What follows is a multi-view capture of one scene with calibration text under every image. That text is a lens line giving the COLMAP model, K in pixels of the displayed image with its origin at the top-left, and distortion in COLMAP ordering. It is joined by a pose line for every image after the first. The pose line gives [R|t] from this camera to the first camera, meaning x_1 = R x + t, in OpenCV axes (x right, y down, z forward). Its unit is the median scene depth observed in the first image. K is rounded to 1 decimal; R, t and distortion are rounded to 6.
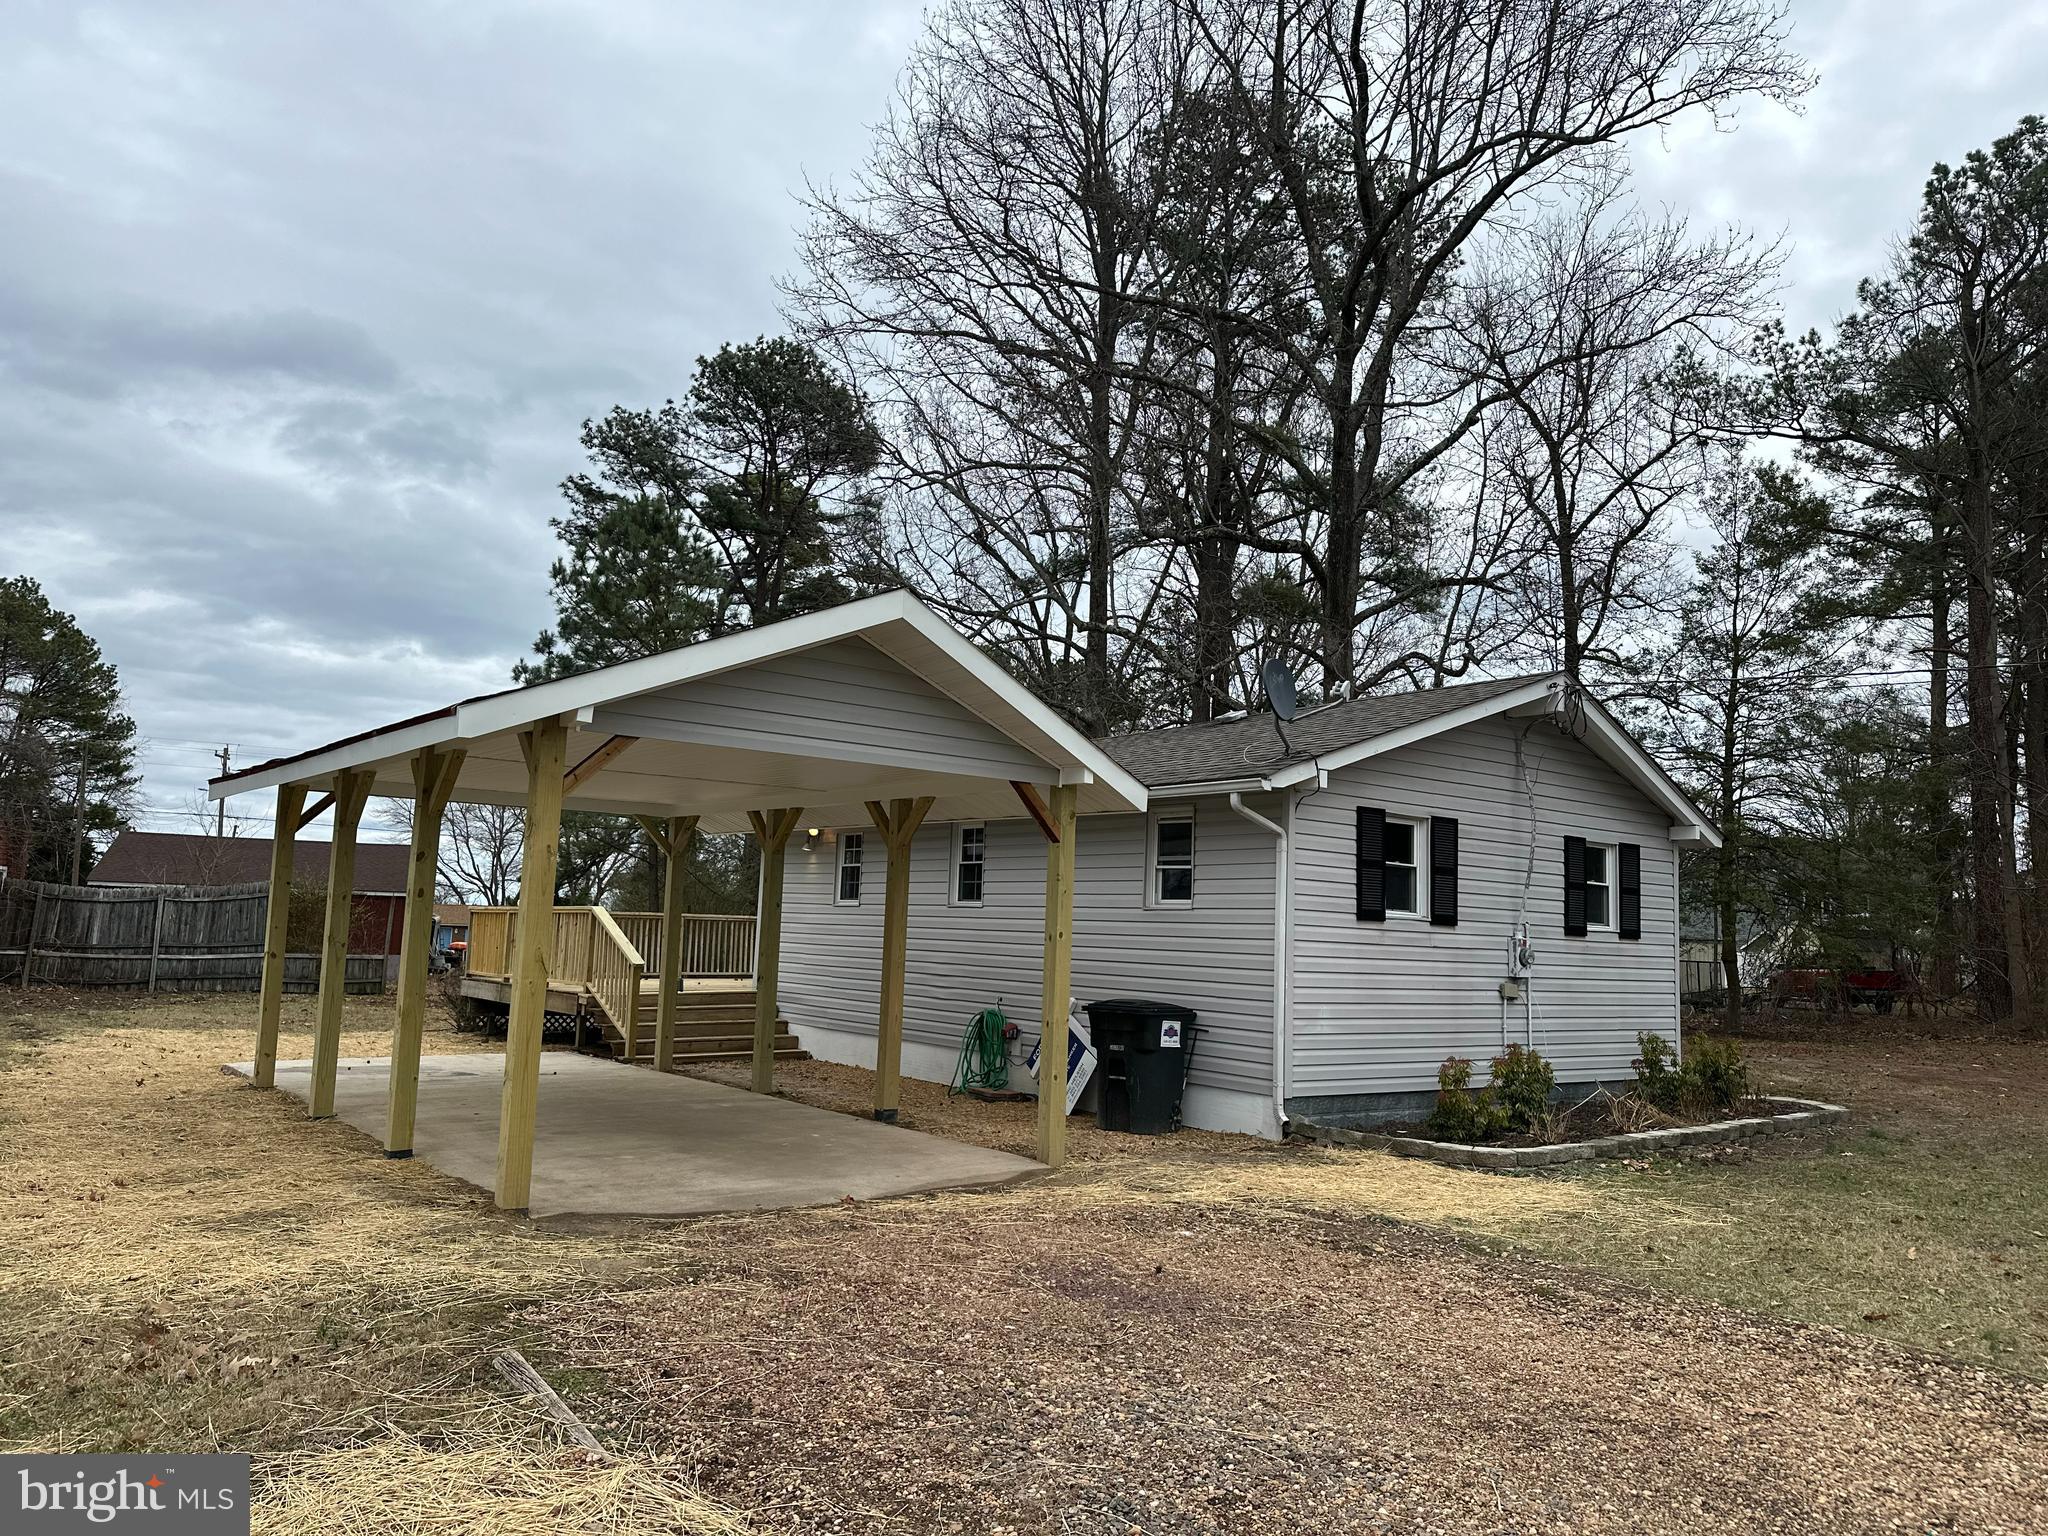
lens RADIAL K [[1448.9, 0, 988.6], [0, 1448.9, 761.4], [0, 0, 1]] dist [0.040216, 0.000466]
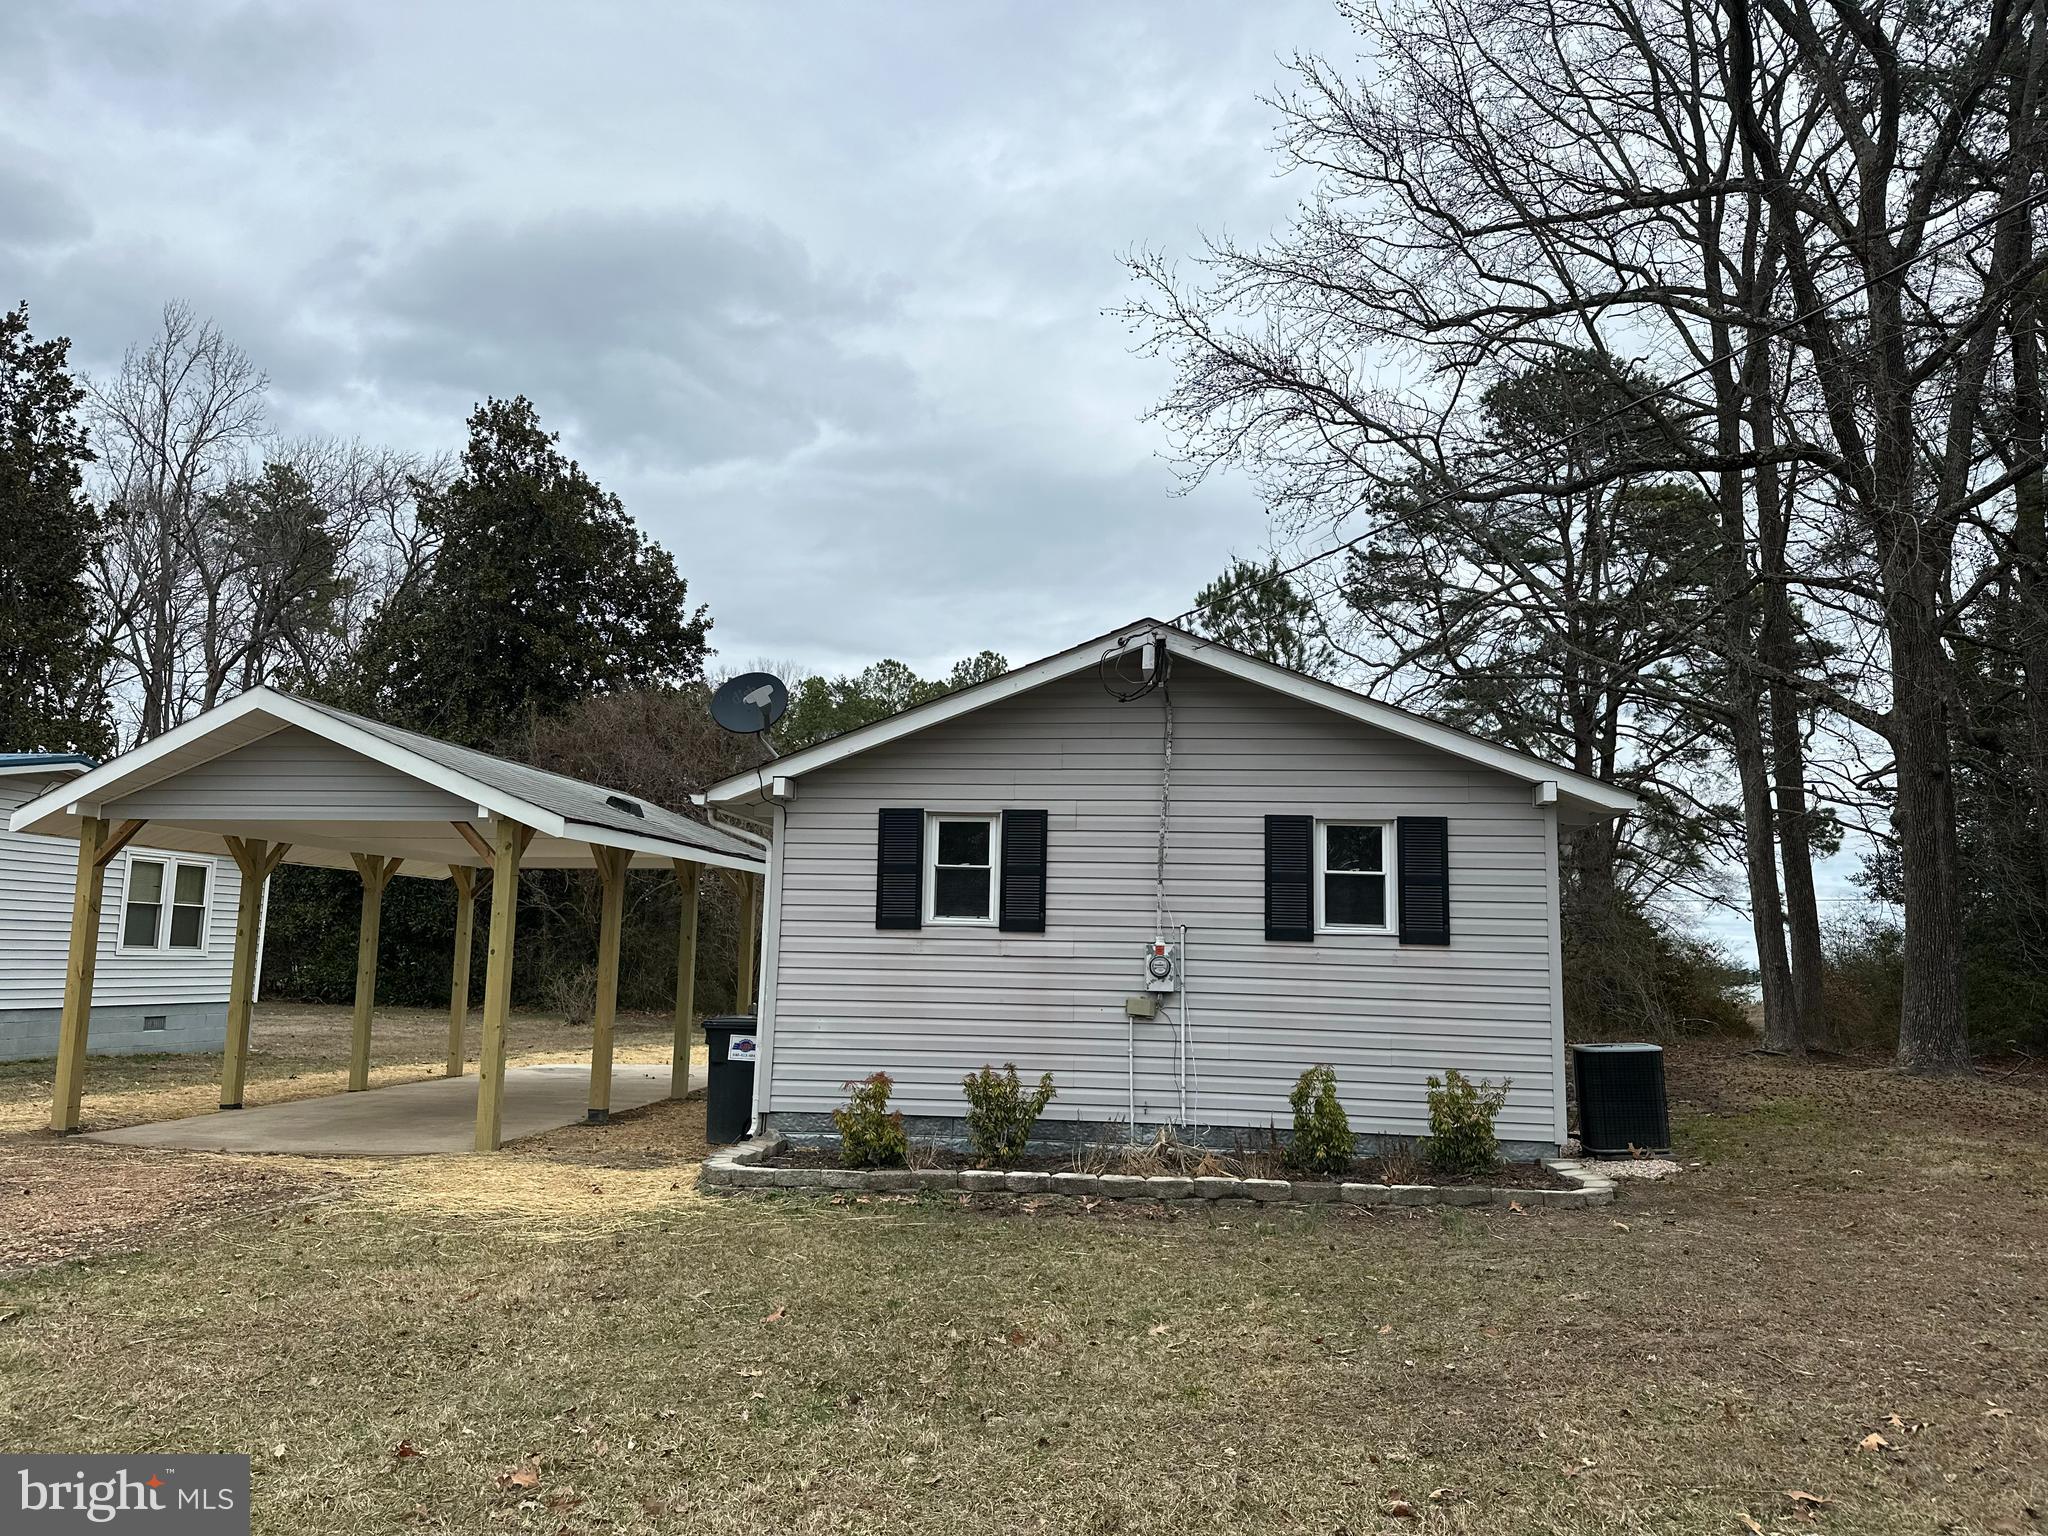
lens RADIAL K [[1427.2, 0, 1024.0], [0, 1427.2, 768.0], [0, 0, 1]] dist [0.119986, -0.116198]
pose [[0.724174, -0.116302, -0.679739, 0.906358], [0.088890, 0.993196, -0.075233, 0.078501], [0.683864, -0.005940, 0.729585, 0.361772]]
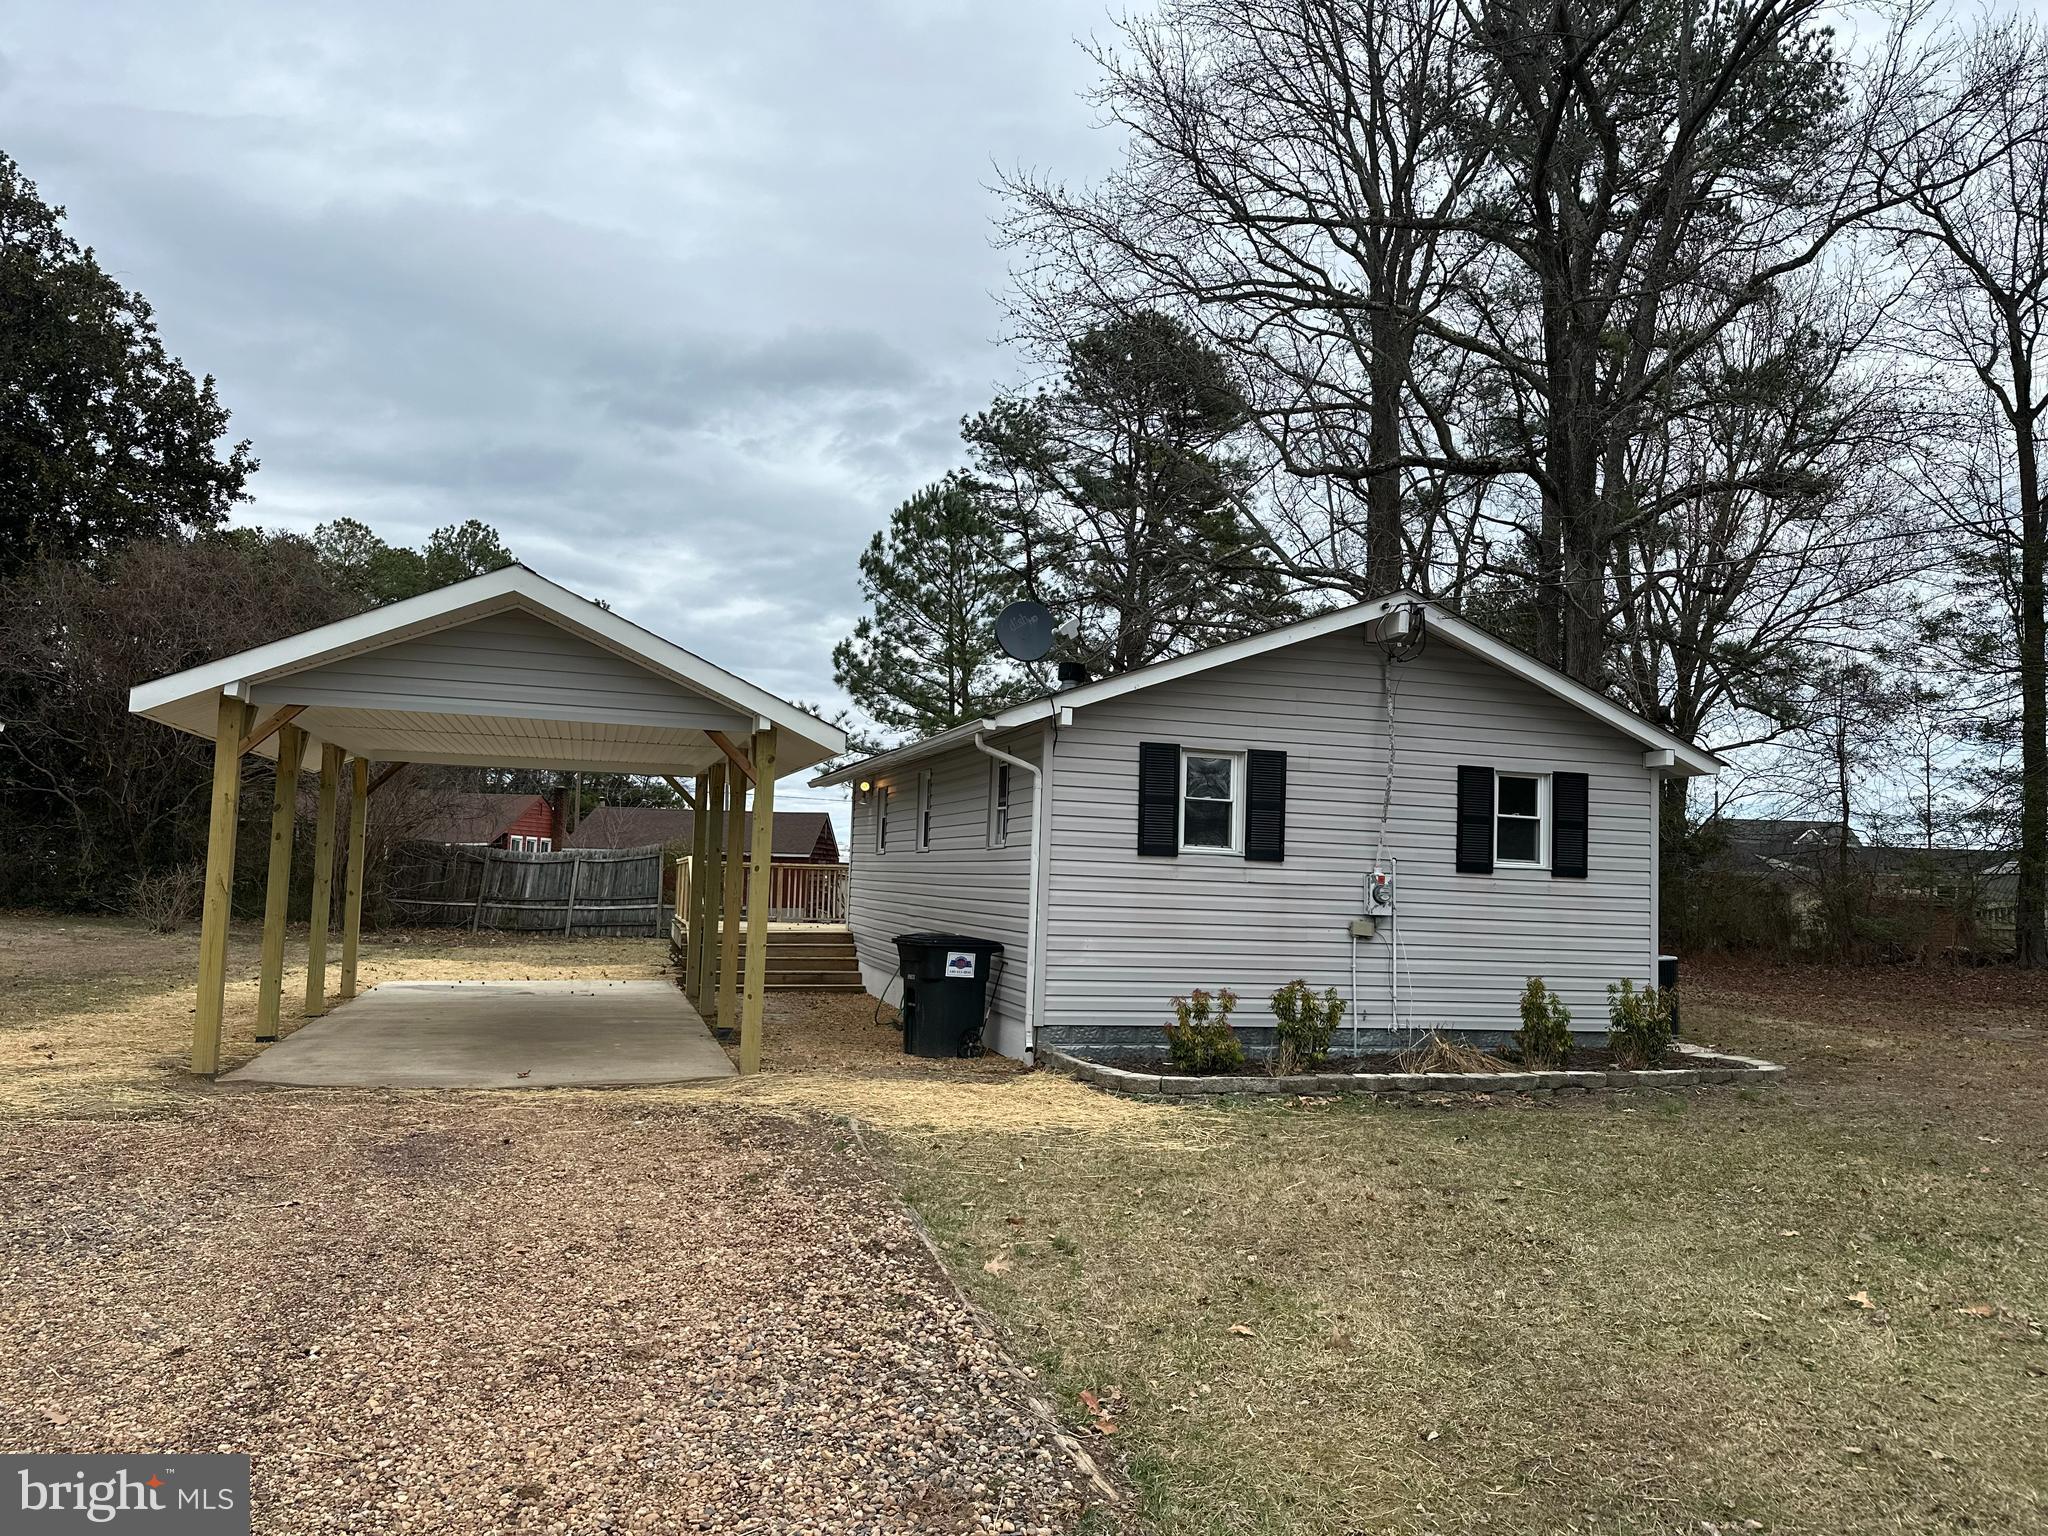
lens RADIAL K [[1427.2, 0, 1024.0], [0, 1427.2, 768.0], [0, 0, 1]] dist [0.119986, -0.116198]
pose [[0.937528, -0.033260, -0.346315, 0.491081], [0.042642, 0.998900, 0.019504, 0.024557], [0.345286, -0.033053, 0.937915, 0.042367]]
